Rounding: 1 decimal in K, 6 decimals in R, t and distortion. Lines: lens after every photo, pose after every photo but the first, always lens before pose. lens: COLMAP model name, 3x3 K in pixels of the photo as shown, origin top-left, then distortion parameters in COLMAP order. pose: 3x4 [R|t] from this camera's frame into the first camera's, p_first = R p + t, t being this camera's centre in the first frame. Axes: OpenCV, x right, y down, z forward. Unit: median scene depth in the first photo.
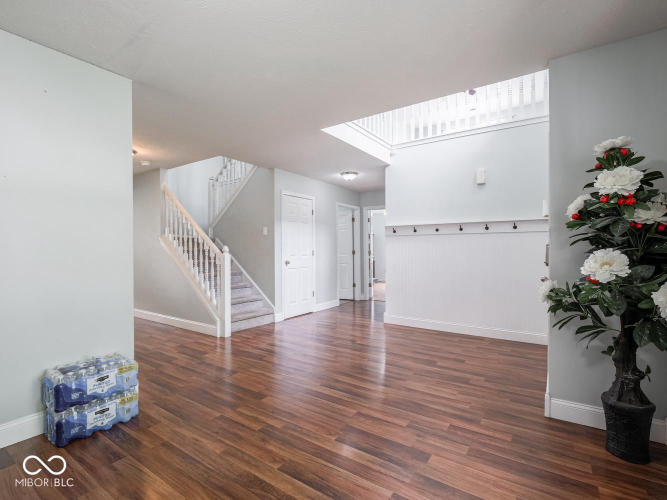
lens RADIAL K [[328.0, 0, 334.1], [0, 328.0, 249.1], [0, 0, 1]] dist [-0.015309, 0.000307]
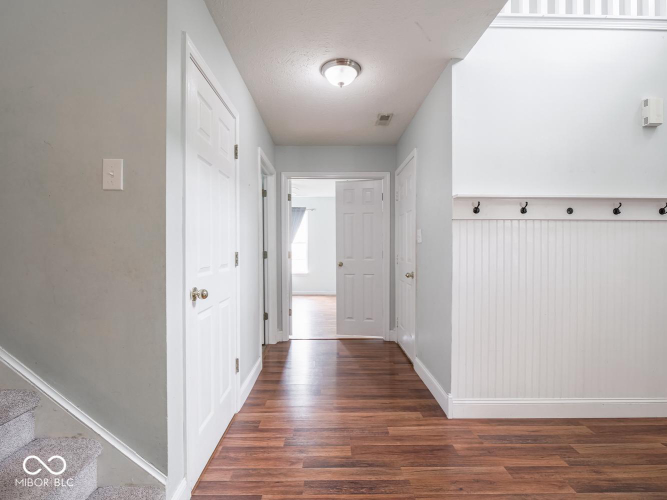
lens RADIAL K [[328.0, 0, 330.1], [0, 328.0, 251.8], [0, 0, 1]] dist [-0.015309, 0.000307]
pose [[0.827196, 0.000536, 0.561914, -0.230735], [-0.005793, 0.999955, 0.007575, 0.000601], [-0.561884, -0.009521, 0.827161, 0.765173]]
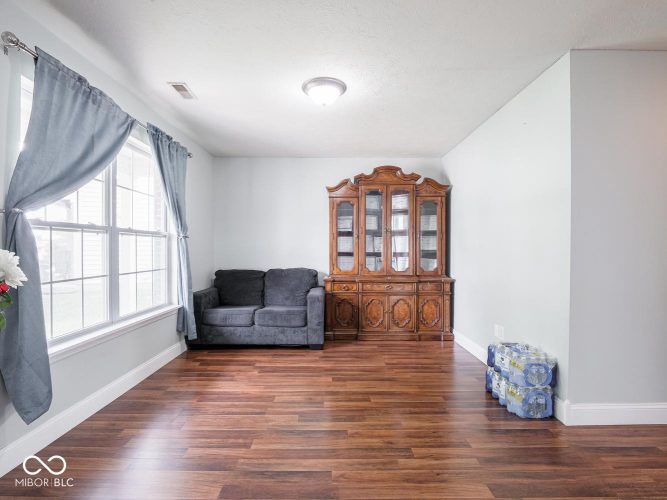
lens RADIAL K [[328.0, 0, 332.9], [0, 328.0, 250.8], [0, 0, 1]] dist [-0.015309, 0.000307]
pose [[-0.829494, 0.004832, -0.558494, 0.191964], [0.000767, 0.999971, 0.007512, -0.001555], [0.558514, 0.005803, -0.829475, 0.691937]]
